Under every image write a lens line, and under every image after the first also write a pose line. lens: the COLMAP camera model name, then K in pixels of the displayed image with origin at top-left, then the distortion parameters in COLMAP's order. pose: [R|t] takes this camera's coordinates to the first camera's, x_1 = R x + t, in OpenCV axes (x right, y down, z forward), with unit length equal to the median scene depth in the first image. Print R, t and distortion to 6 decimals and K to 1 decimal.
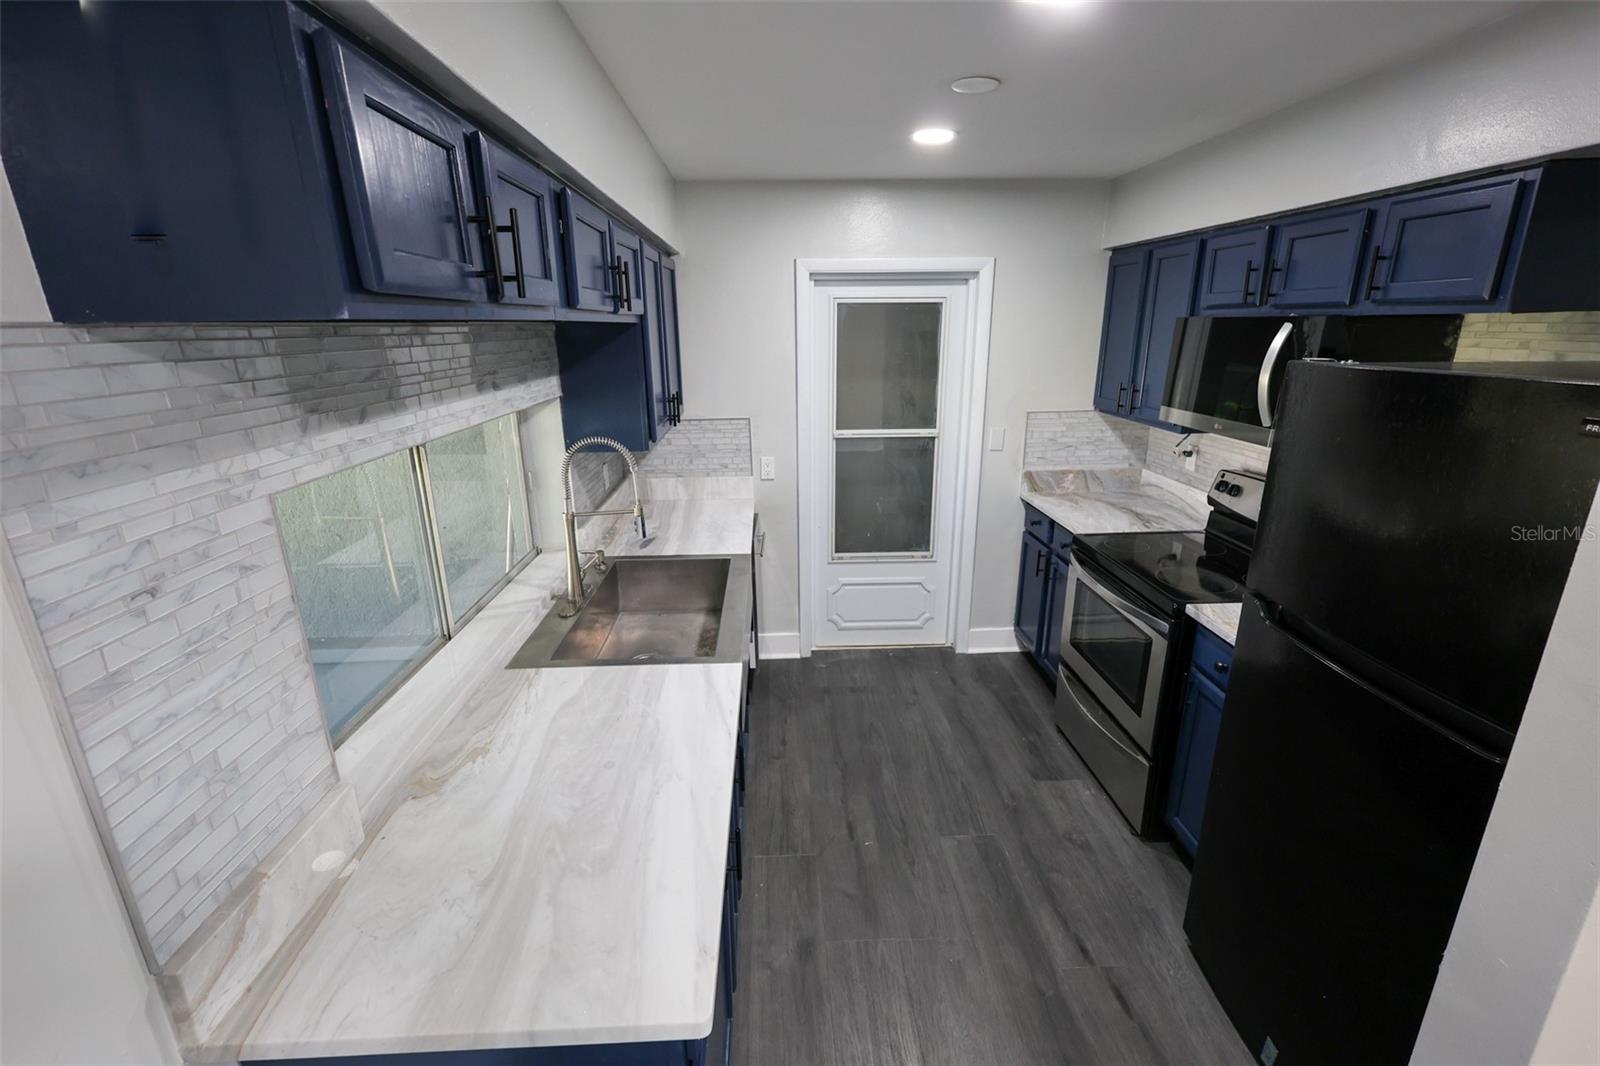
lens RADIAL K [[685.0, 0, 808.2], [0, 685.0, 532.4], [0, 0, 1]] dist [-0.001345, -0.000480]
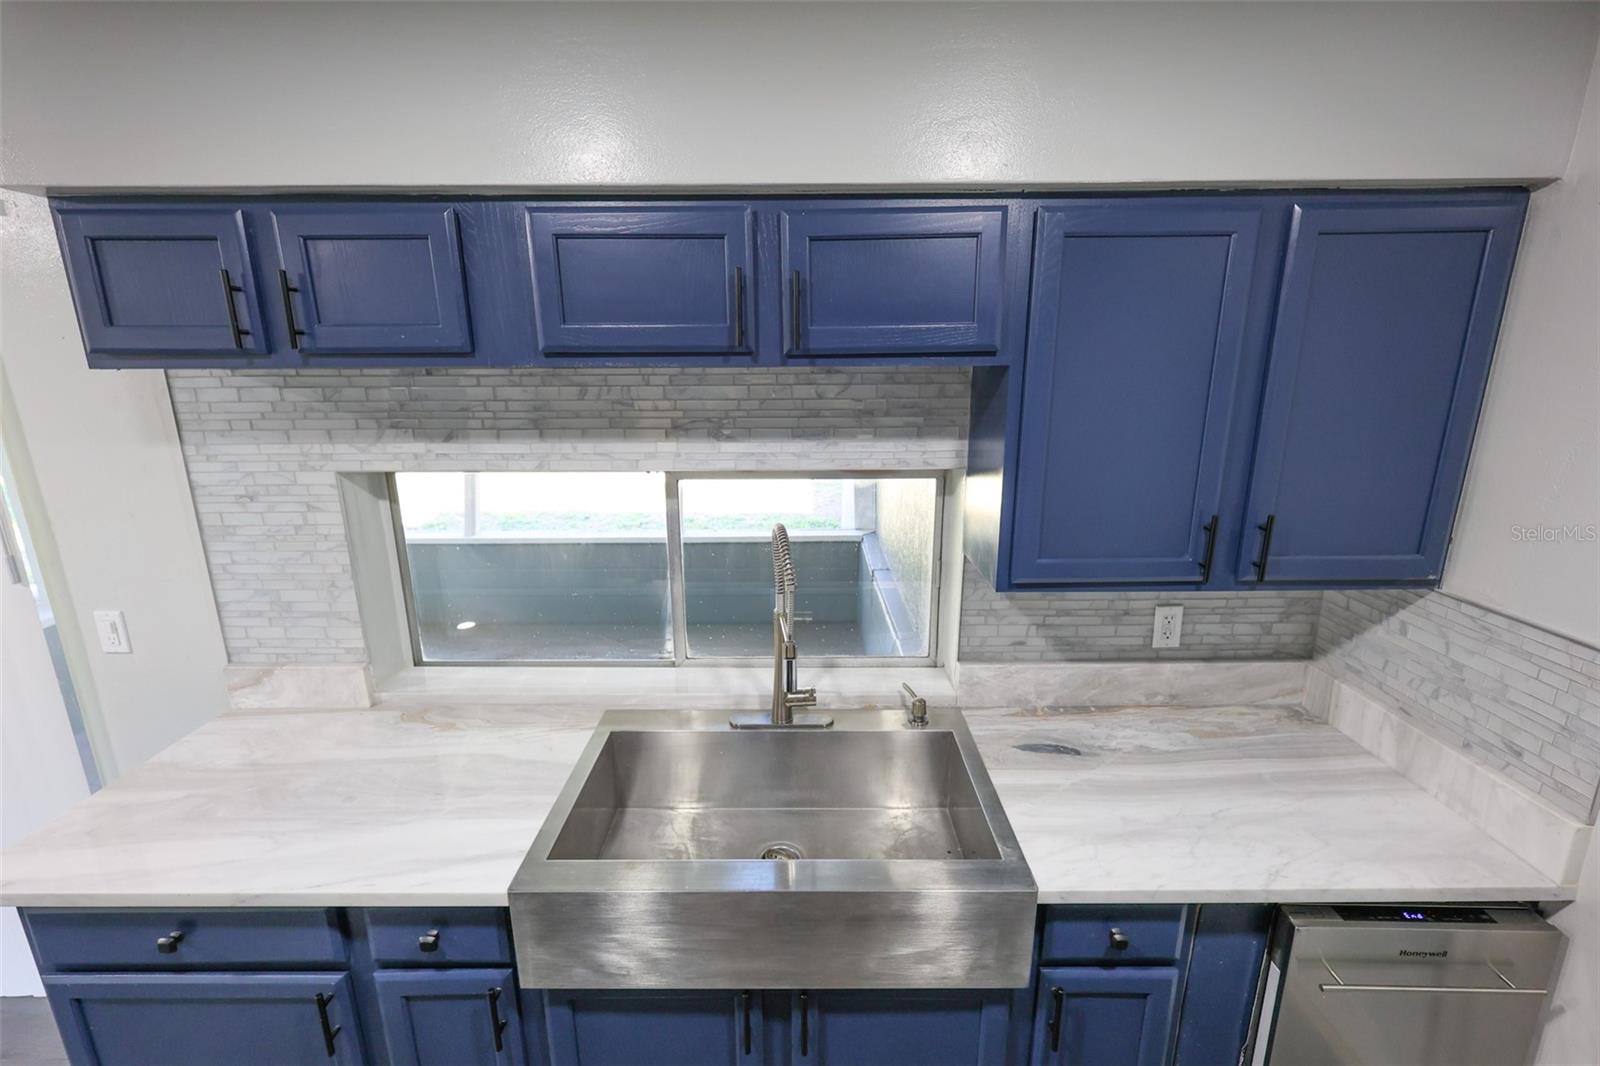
lens RADIAL K [[685.0, 0, 807.4], [0, 685.0, 529.5], [0, 0, 1]] dist [-0.001345, -0.000480]
pose [[-0.052374, 0.251358, -0.966476, 0.265900], [-0.285447, 0.923657, 0.255690, -0.232282], [0.956963, 0.289269, 0.023374, 0.728189]]
